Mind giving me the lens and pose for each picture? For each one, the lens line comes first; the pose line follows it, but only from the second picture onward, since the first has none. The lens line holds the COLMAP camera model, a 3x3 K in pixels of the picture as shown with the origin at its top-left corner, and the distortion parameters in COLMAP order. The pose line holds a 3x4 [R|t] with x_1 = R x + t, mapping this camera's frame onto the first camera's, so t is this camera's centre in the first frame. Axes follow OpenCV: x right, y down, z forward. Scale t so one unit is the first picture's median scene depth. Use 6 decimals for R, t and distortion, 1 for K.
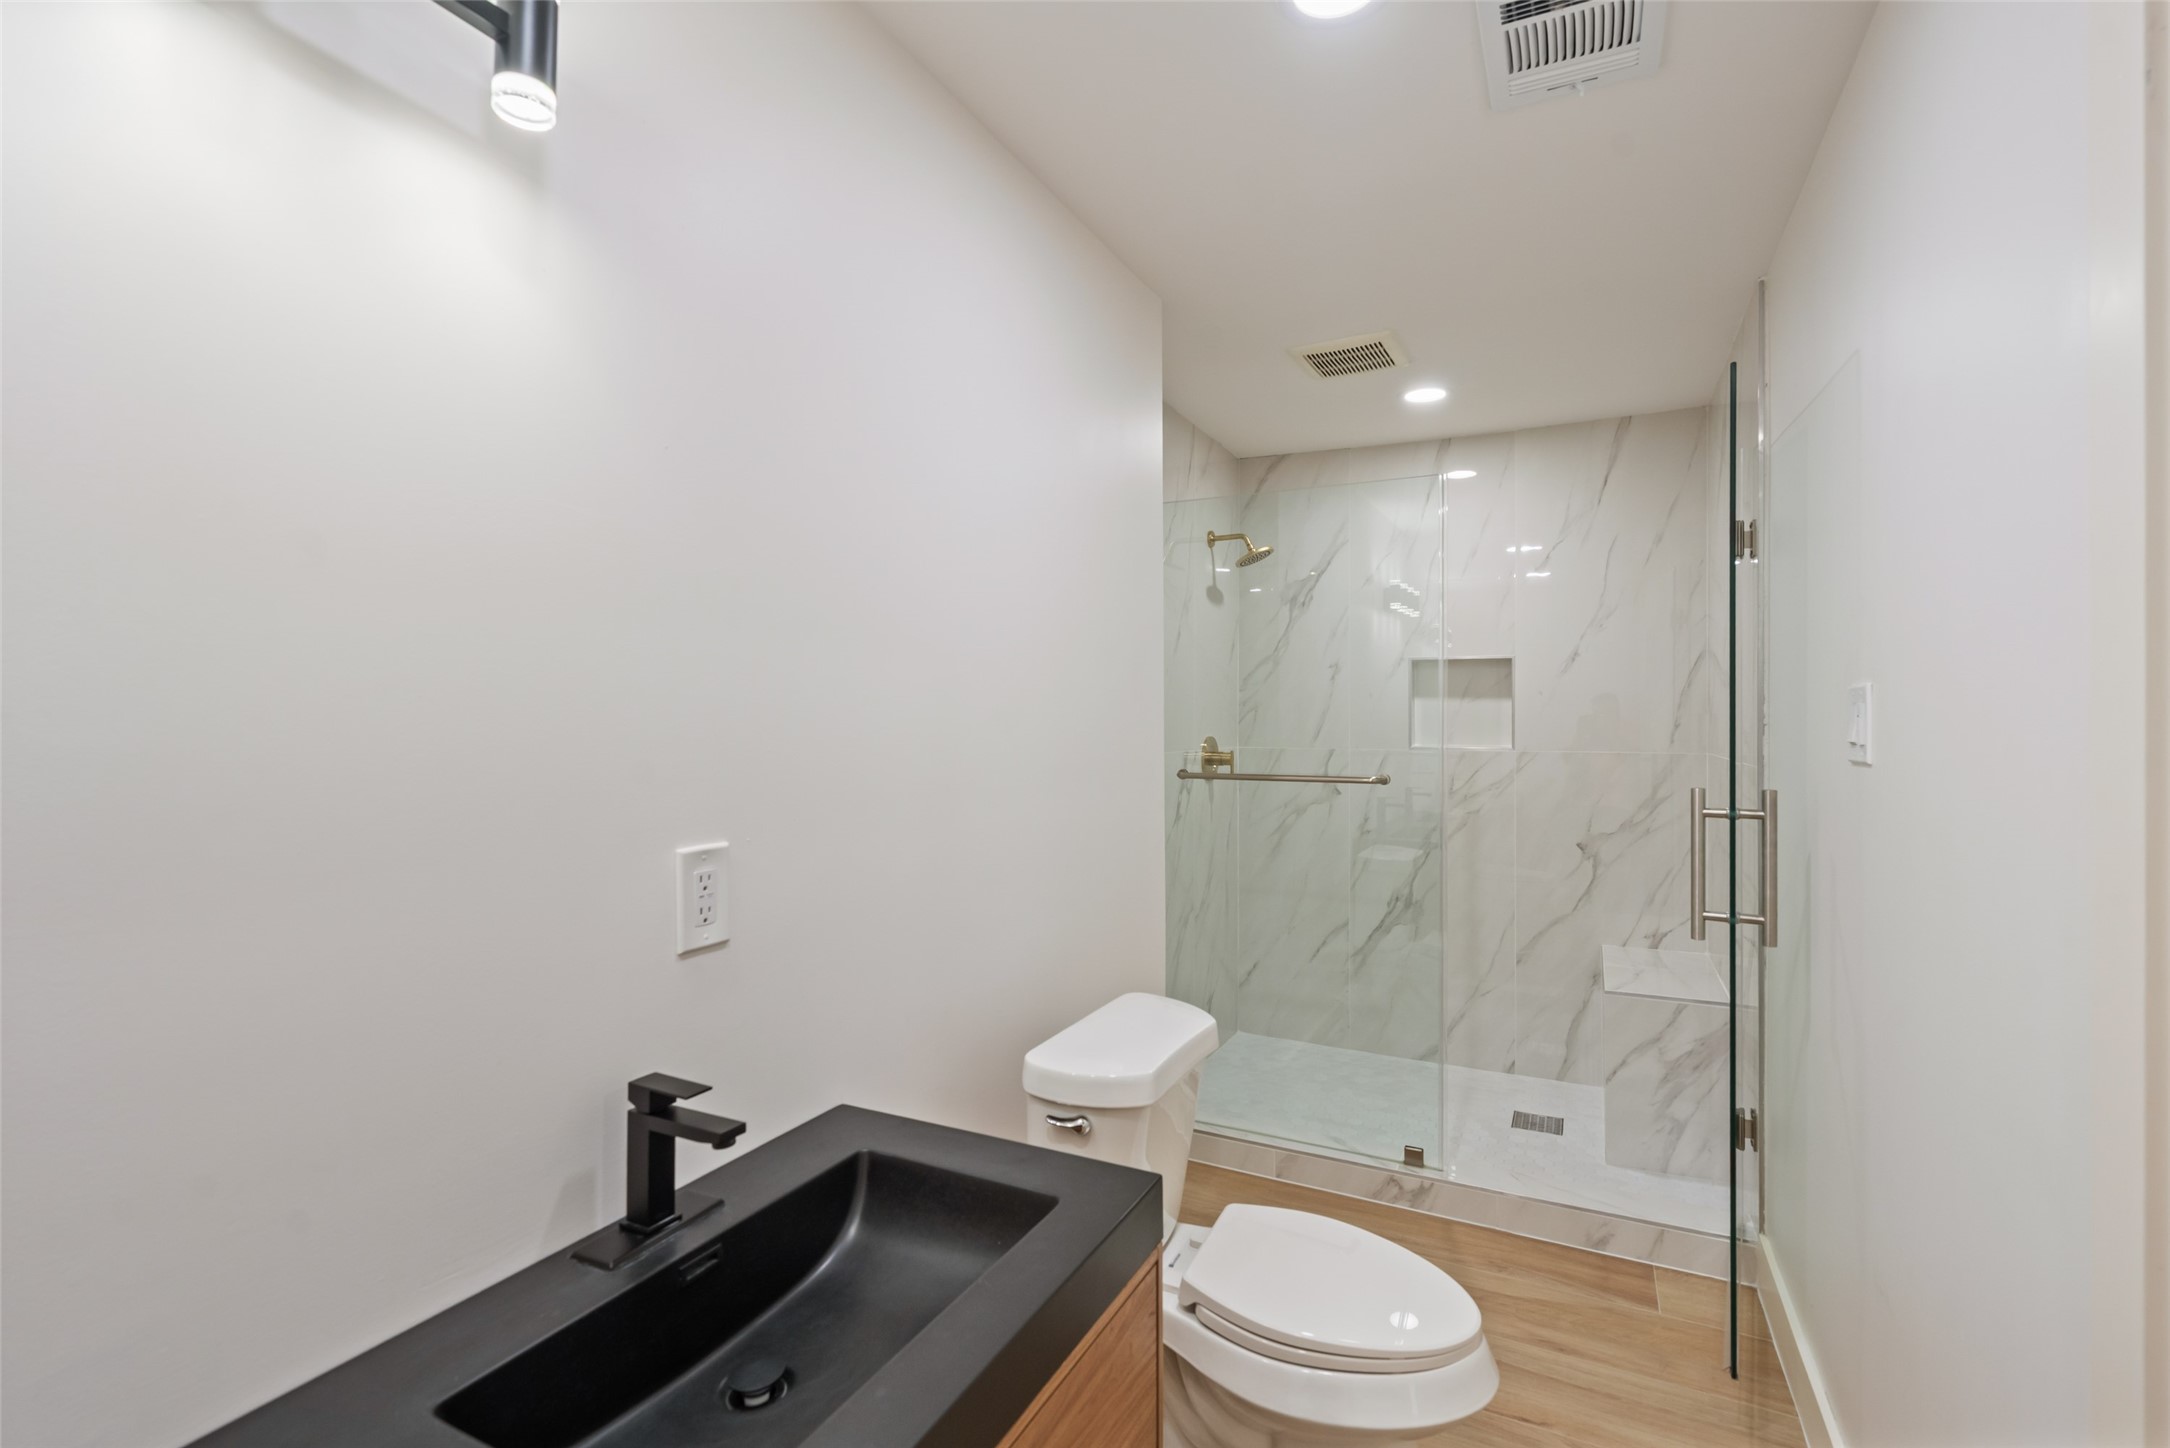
lens RADIAL K [[978.3, 0, 1085.0], [0, 978.3, 724.0], [0, 0, 1]] dist [-0.000233, -0.000435]
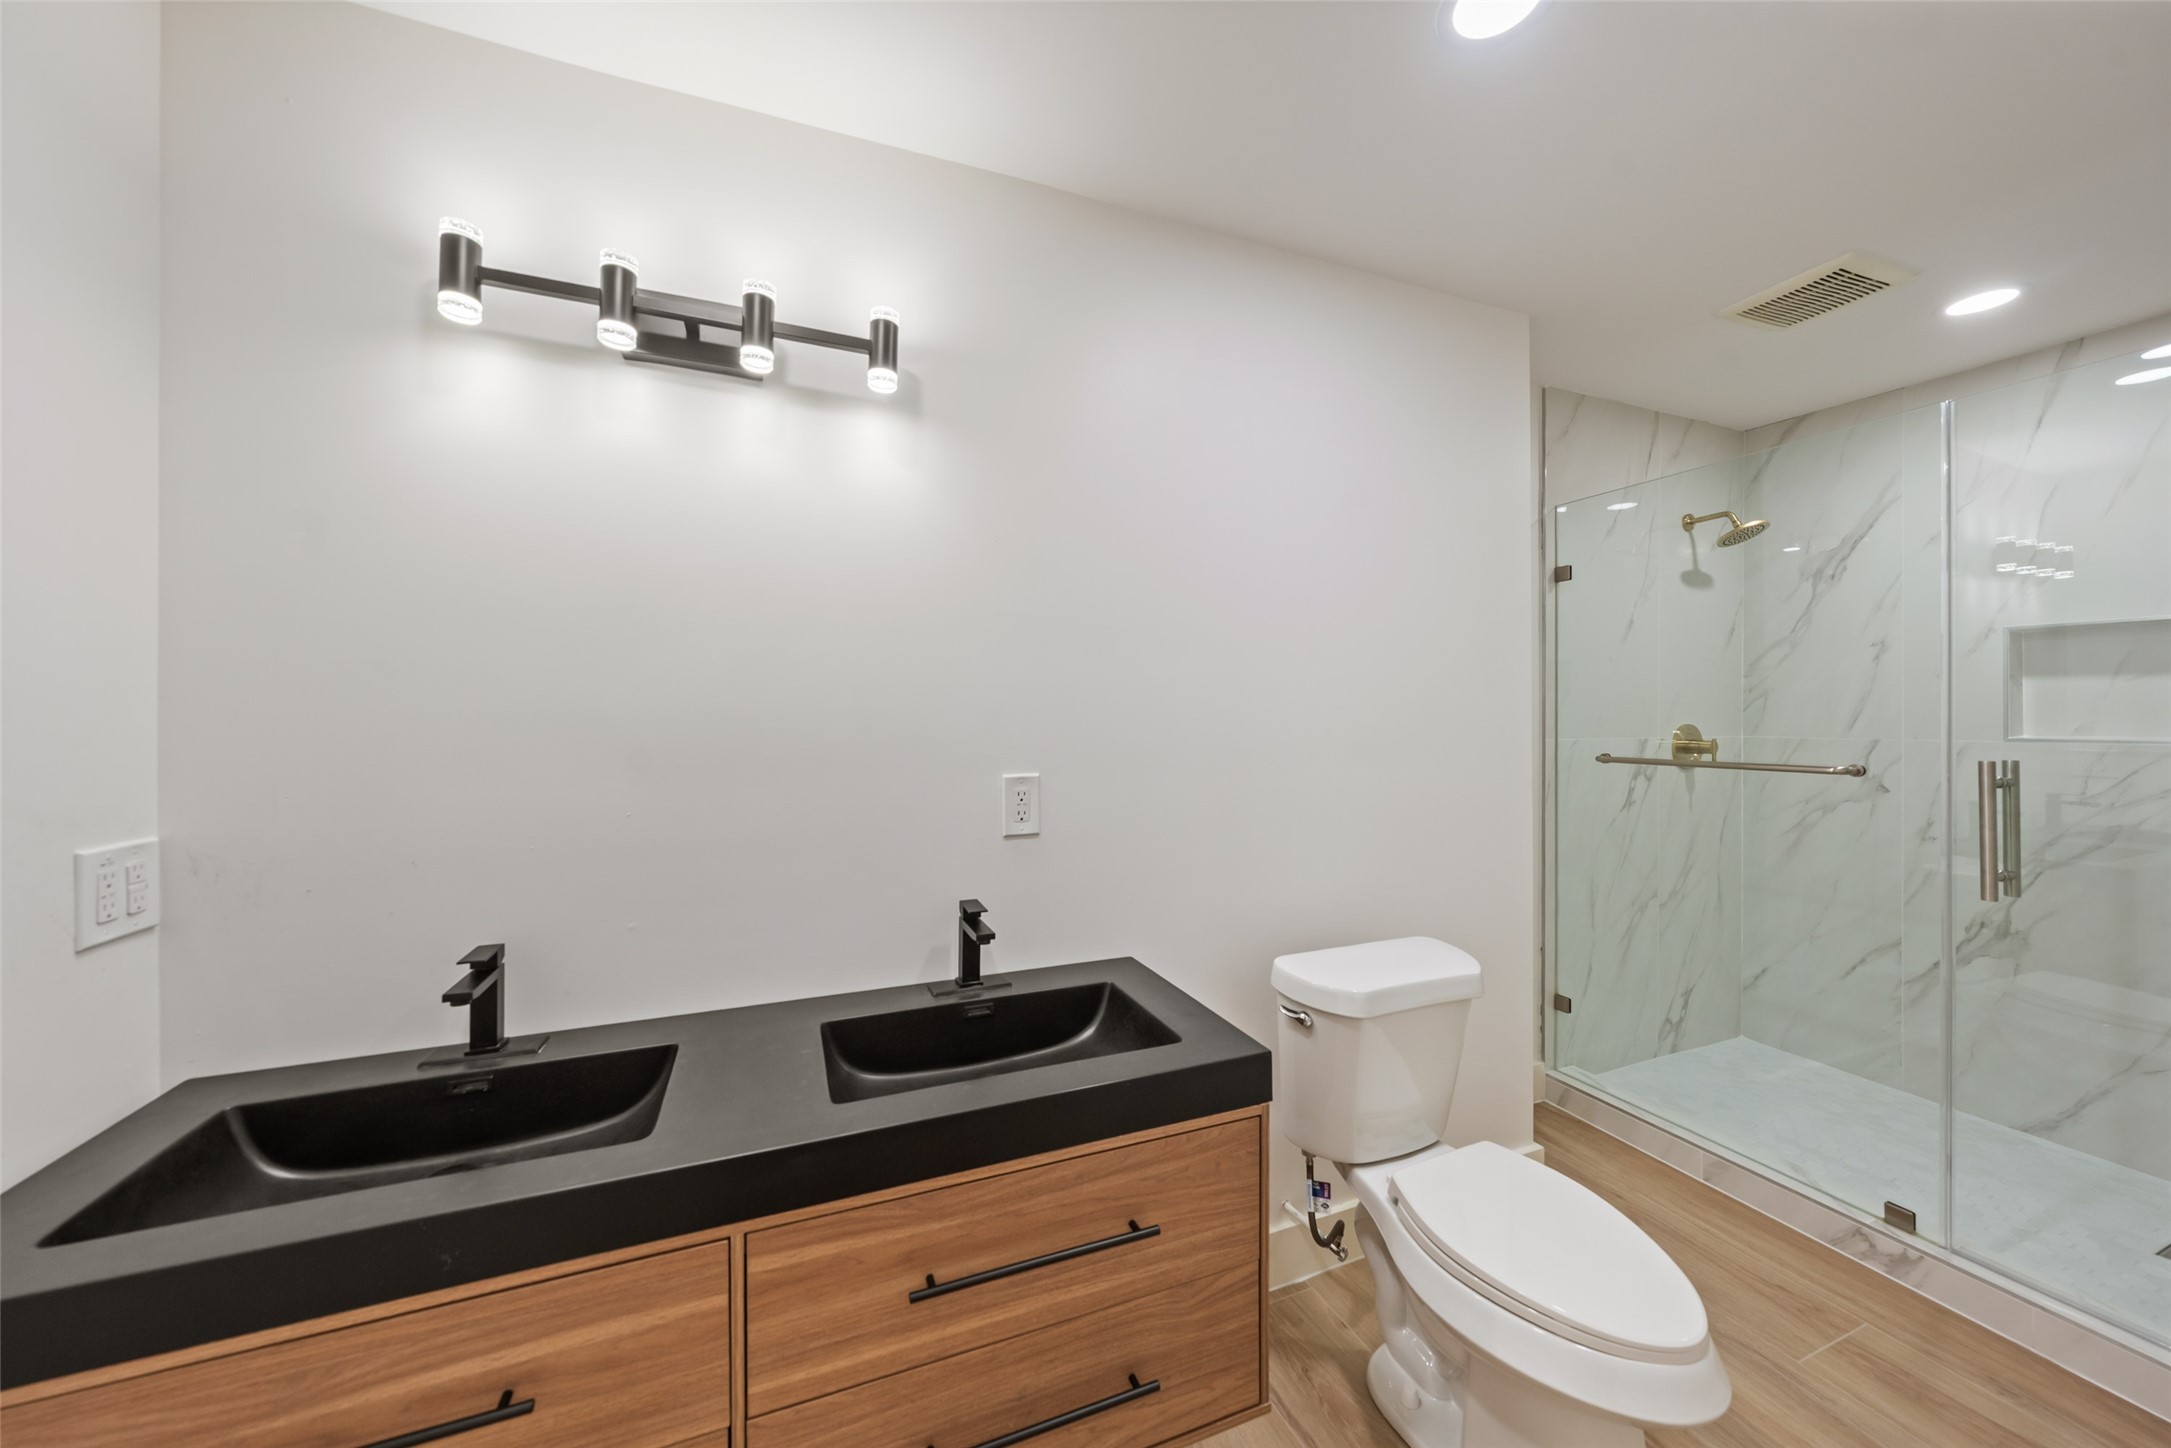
lens RADIAL K [[752.6, 0, 1085.5], [0, 752.6, 724.0], [0, 0, 1]] dist [-0.002064, 0.000069]
pose [[0.748180, 0.005613, -0.663472, 0.178247], [-0.002625, 0.999981, 0.005500, 0.010258], [0.663490, -0.002373, 0.748181, 0.036648]]
